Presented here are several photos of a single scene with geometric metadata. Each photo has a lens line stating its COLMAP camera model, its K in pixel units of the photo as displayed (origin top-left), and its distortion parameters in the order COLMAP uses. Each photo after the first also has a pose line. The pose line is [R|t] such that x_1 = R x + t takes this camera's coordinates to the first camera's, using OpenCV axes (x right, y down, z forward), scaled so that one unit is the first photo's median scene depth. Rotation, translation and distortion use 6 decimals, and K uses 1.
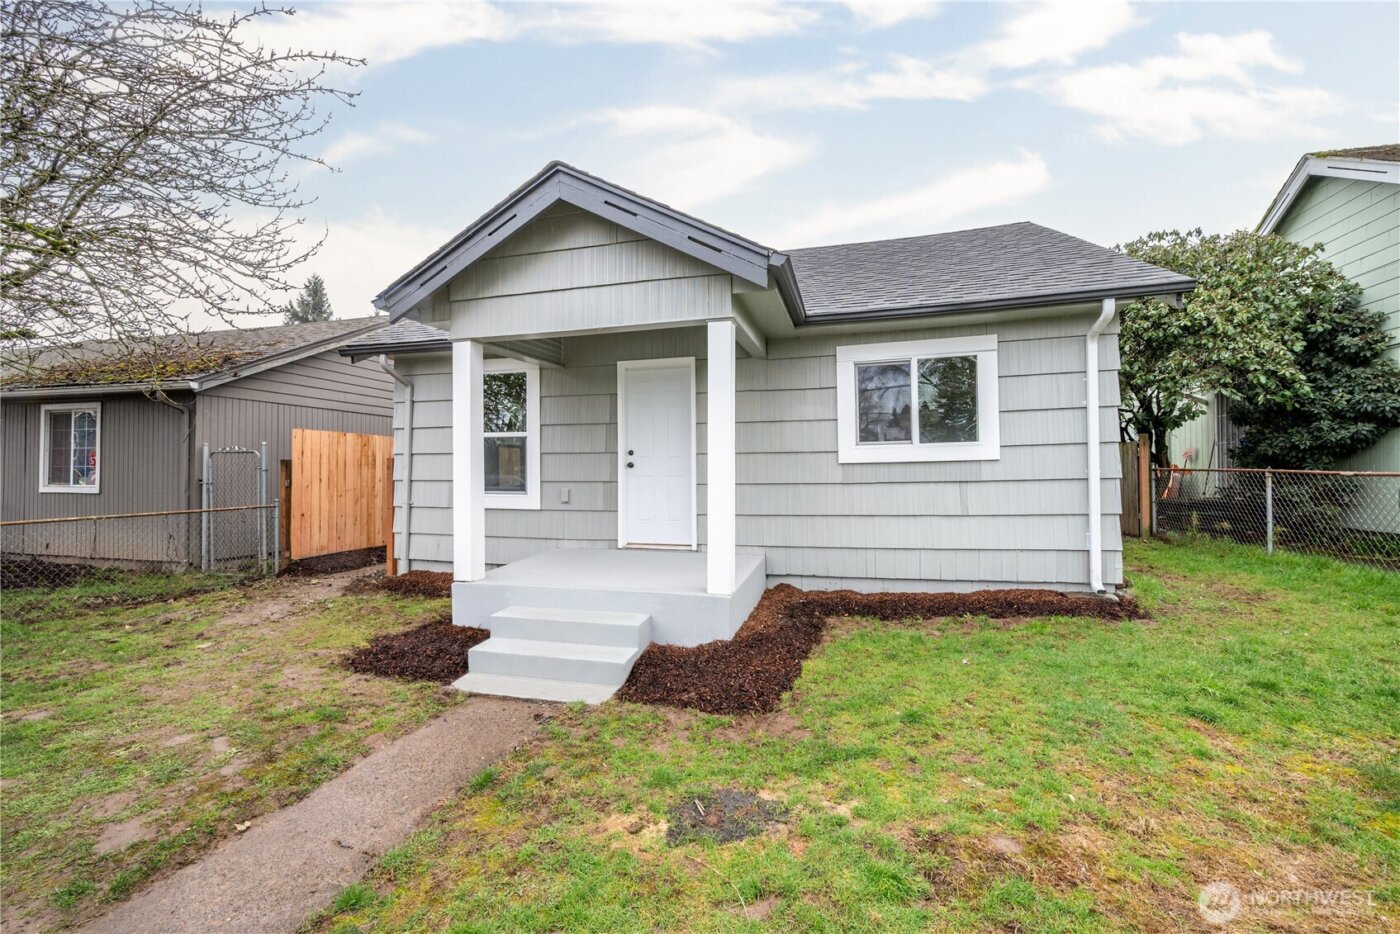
lens RADIAL K [[584.4, 0, 700.0], [0, 584.4, 467.0], [0, 0, 1]] dist [-0.002408, -0.000080]
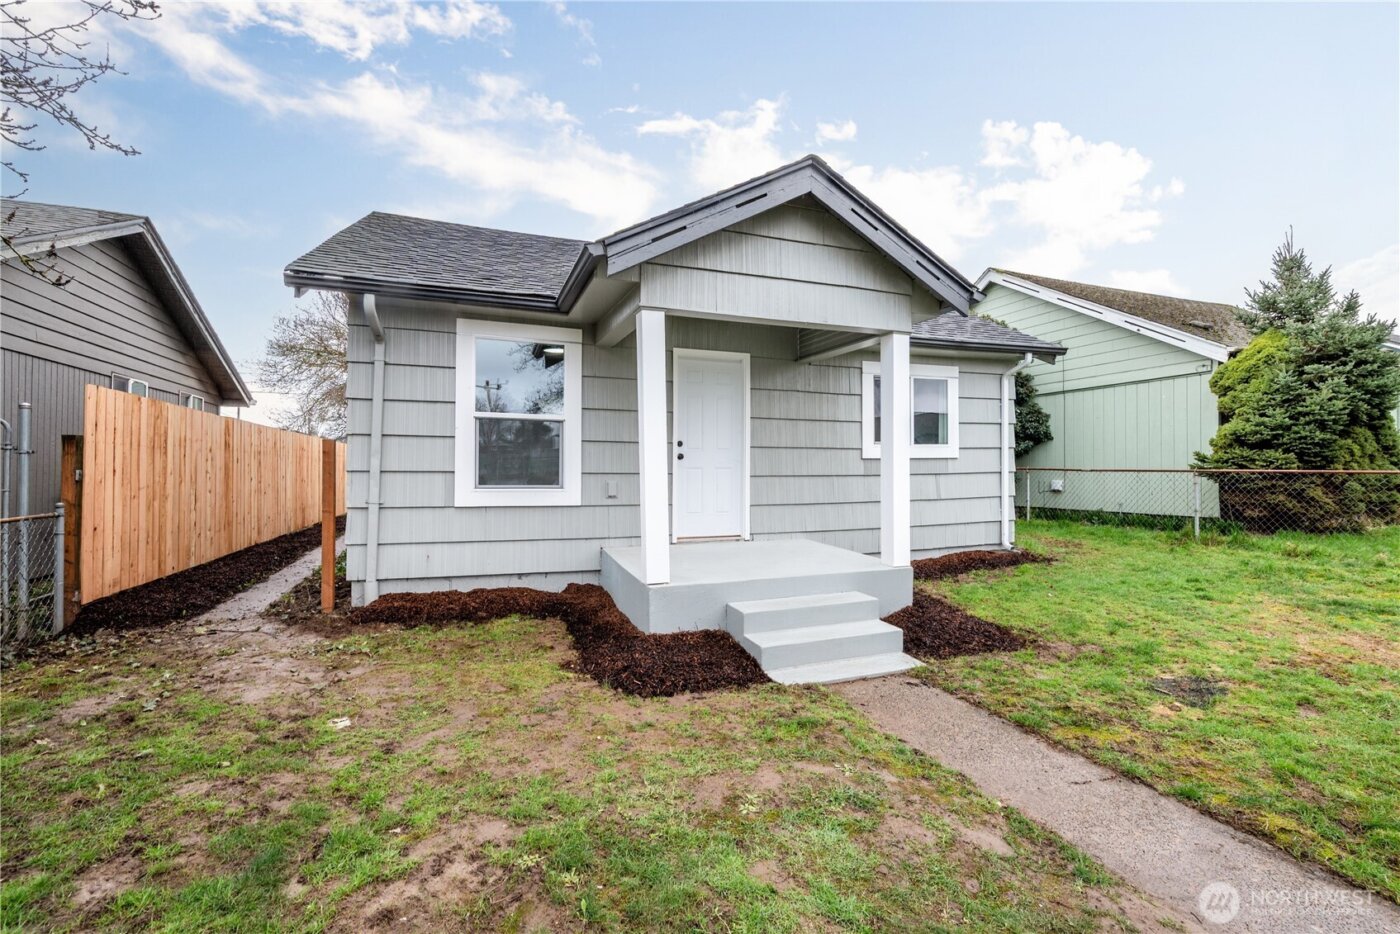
lens RADIAL K [[605.8, 0, 700.0], [0, 605.8, 467.0], [0, 0, 1]] dist [-0.000609, -0.000295]
pose [[0.809610, 0.011239, 0.586860, -0.758447], [-0.012076, 0.999924, -0.002491, 0.018055], [-0.586844, -0.005070, 0.809684, 0.191597]]
